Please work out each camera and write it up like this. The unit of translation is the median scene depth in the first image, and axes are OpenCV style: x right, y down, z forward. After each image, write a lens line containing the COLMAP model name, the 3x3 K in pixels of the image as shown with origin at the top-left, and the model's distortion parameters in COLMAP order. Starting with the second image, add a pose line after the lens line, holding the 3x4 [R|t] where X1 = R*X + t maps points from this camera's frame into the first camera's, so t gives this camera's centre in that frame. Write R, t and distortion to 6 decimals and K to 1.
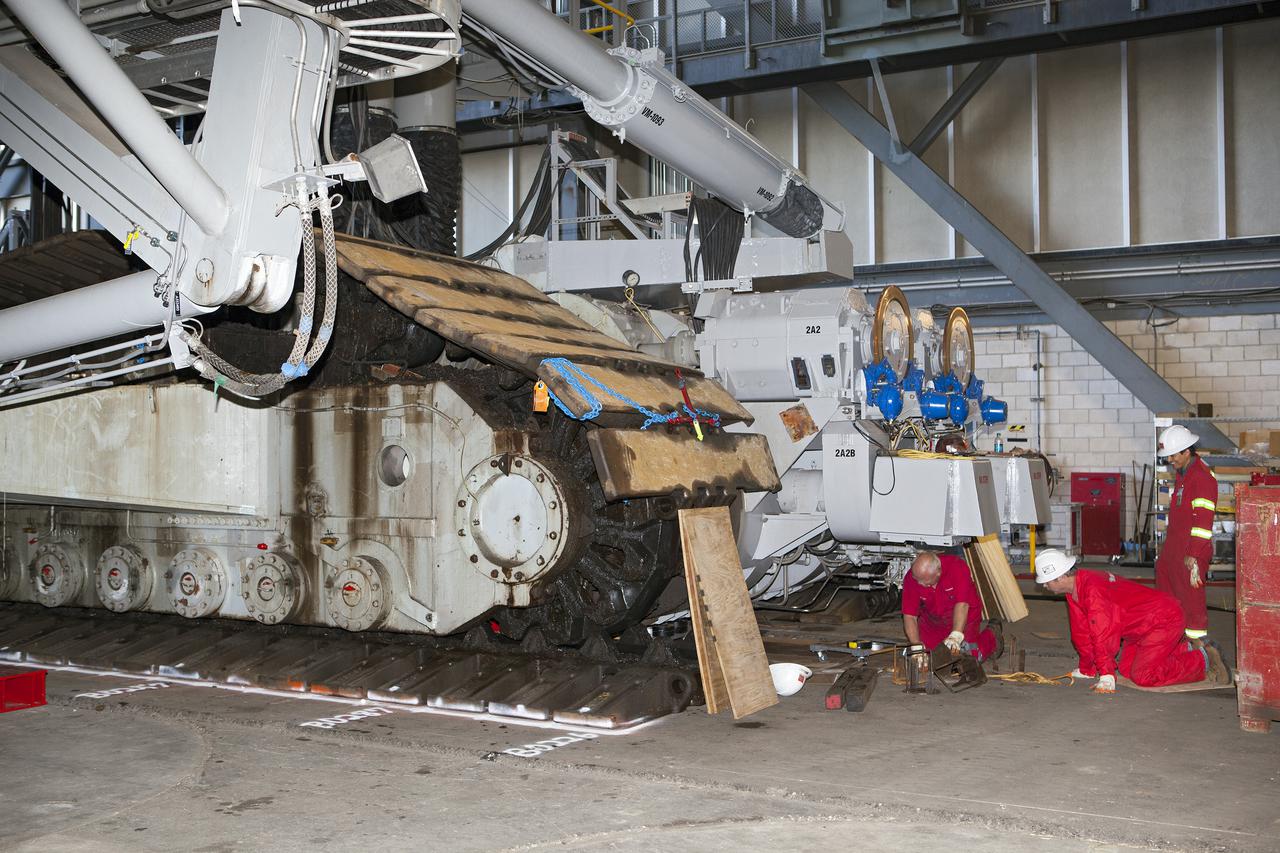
lens RADIAL K [[1260.2, 0, 658.4], [0, 1260.2, 447.1], [0, 0, 1]] dist [-0.041224, 0.000000]
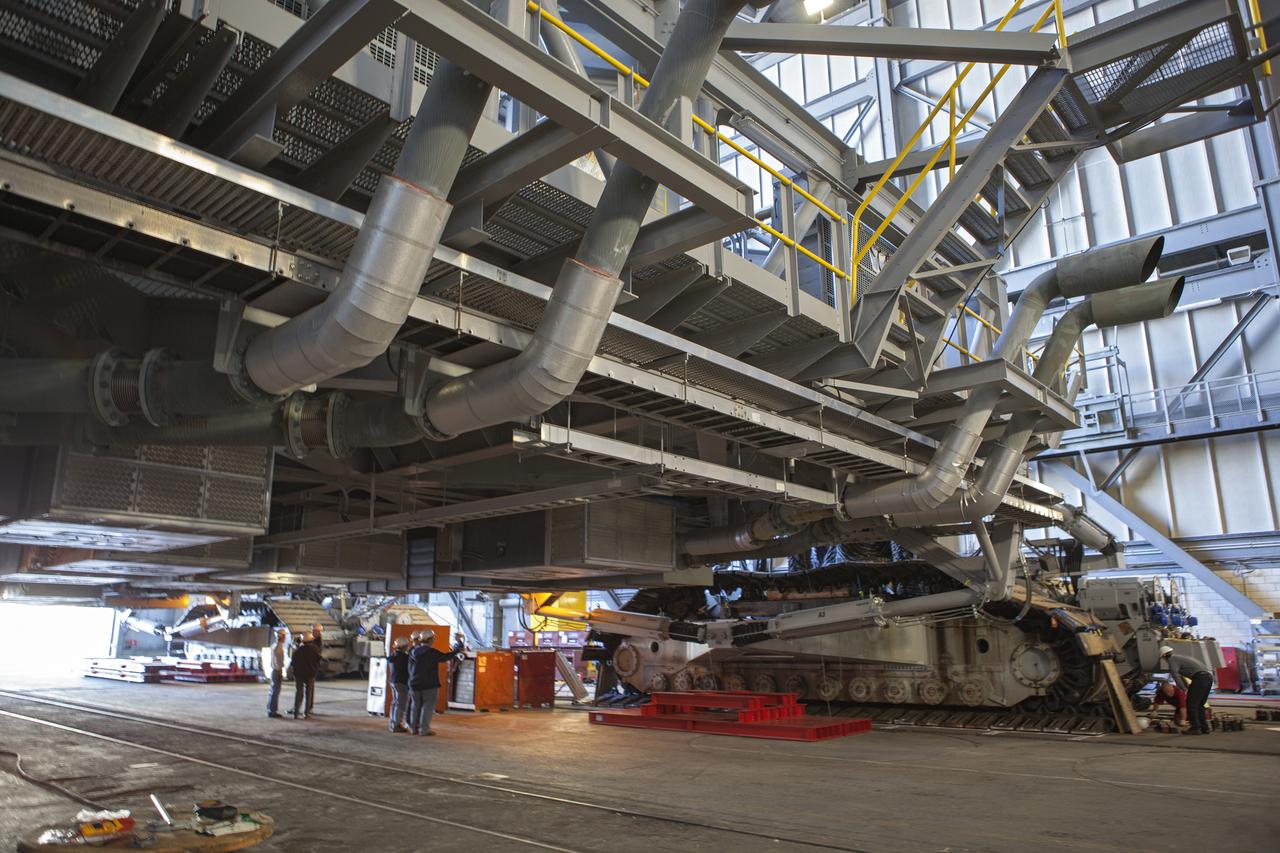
lens RADIAL K [[860.6, 0, 641.5], [0, 860.6, 423.7], [0, 0, 1]] dist [-0.051660, -0.002462]
pose [[0.979500, -0.046632, -0.195970, -0.532833], [-0.001238, 0.971424, -0.237346, -0.015314], [0.201438, 0.232723, 0.951453, -1.034729]]
